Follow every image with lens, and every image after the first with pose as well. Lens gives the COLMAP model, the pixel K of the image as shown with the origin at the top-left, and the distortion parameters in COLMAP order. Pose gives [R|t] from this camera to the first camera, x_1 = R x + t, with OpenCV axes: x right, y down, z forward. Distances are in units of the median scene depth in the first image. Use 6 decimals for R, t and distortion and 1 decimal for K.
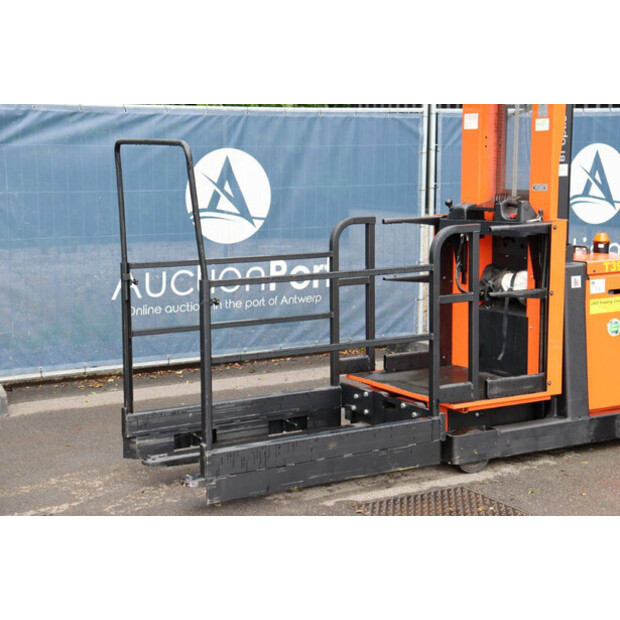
lens RADIAL K [[1191.0, 0, 310.0], [0, 1191.0, 310.0], [0, 0, 1]] dist [0.262172, 0.110349]
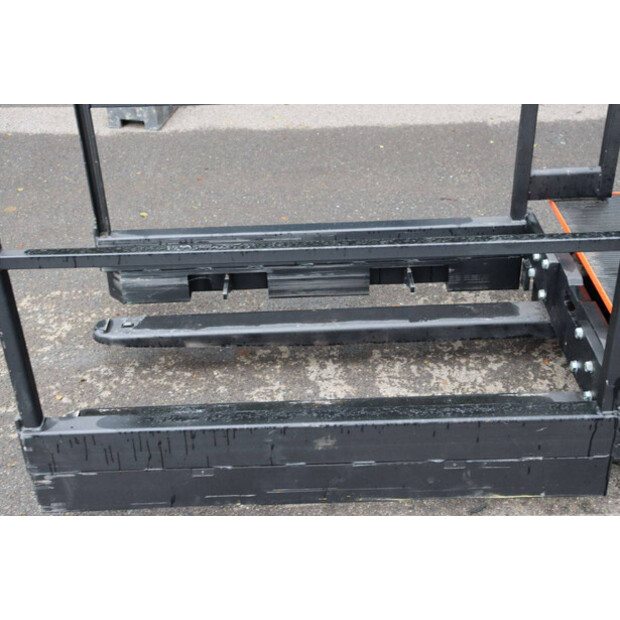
lens RADIAL K [[913.0, 0, 310.0], [0, 913.0, 310.0], [0, 0, 1]] dist [0.071262, 0.174912]
pose [[0.863331, 0.251916, -0.437262, 0.138065], [-0.044323, 0.900990, 0.431569, -0.076614], [0.502688, -0.353206, 0.789018, 0.647443]]
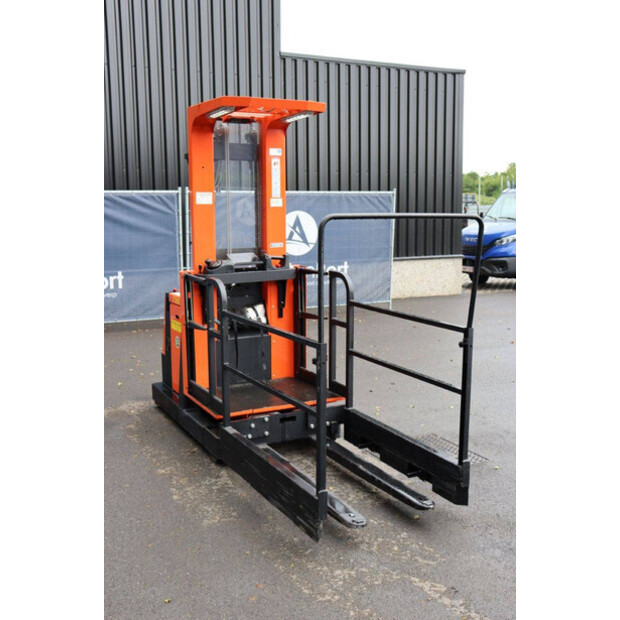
lens RADIAL K [[717.2, 0, 285.8], [0, 717.2, 310.2], [0, 0, 1]] dist [-0.007599, 0.001405]
pose [[0.096323, -0.148229, 0.984251, -0.673205], [0.150839, 0.979602, 0.132767, -0.137137], [-0.983854, 0.135675, 0.116717, 0.894428]]
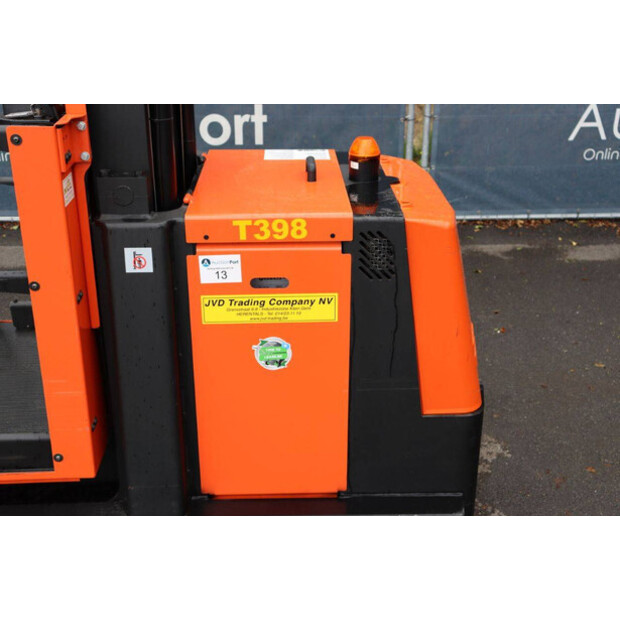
lens RADIAL K [[800.7, 0, 309.9], [0, 800.7, 301.5], [0, 0, 1]] dist [-0.023671, 0.393215]
pose [[0.869915, 0.198823, -0.451350, 0.416677], [-0.073523, 0.957196, 0.279947, -0.097691], [0.487690, -0.210345, 0.847297, 0.773769]]
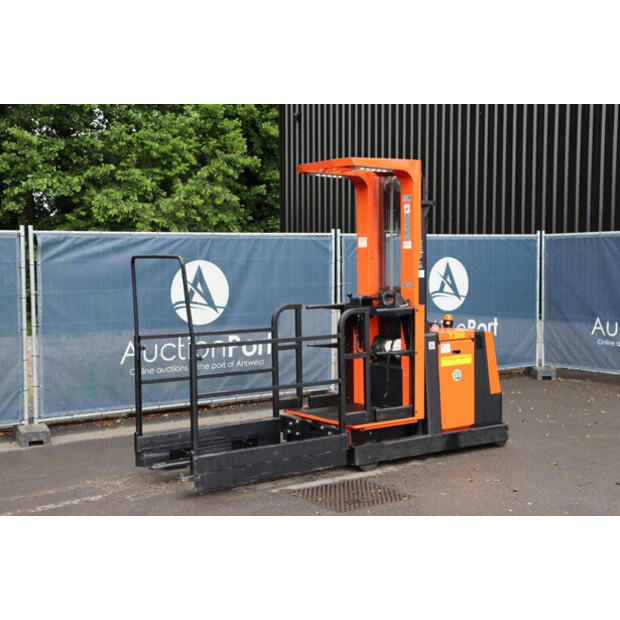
lens RADIAL K [[913.0, 0, 310.0], [0, 913.0, 310.0], [0, 0, 1]] dist [0.071262, 0.174912]
pose [[0.997627, -0.009126, 0.068248, -0.014346], [0.014540, 0.996749, -0.079249, 0.022024], [-0.067303, 0.080054, 0.994516, -0.157035]]
